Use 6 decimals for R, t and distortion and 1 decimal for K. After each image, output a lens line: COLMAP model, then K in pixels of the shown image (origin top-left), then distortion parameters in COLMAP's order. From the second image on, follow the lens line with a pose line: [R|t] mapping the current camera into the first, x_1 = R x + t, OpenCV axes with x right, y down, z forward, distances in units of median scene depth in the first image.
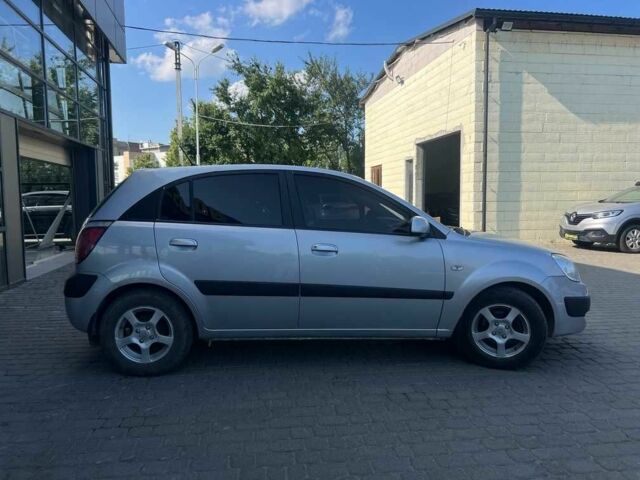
lens RADIAL K [[481.2, 0, 316.6], [0, 481.2, 237.5], [0, 0, 1]] dist [0.047821, -0.046269]
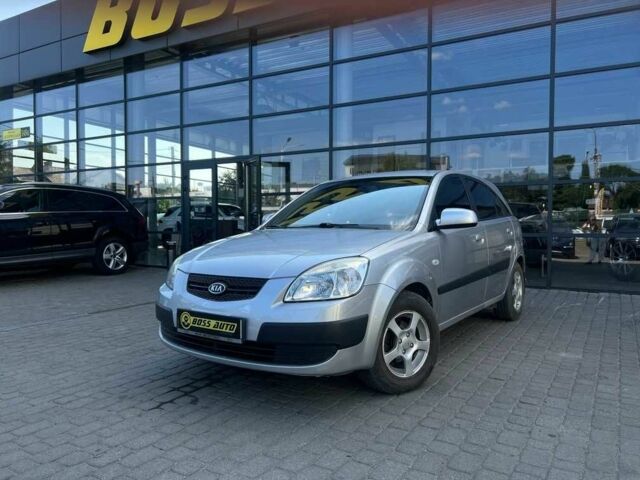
lens RADIAL K [[482.8, 0, 319.2], [0, 482.8, 240.9], [0, 0, 1]] dist [0.045335, -0.046159]
pose [[-0.634740, 0.029111, -0.772177, 0.177852], [-0.058965, 0.994552, 0.085964, -0.013544], [0.770473, 0.100096, -0.629565, 0.299664]]
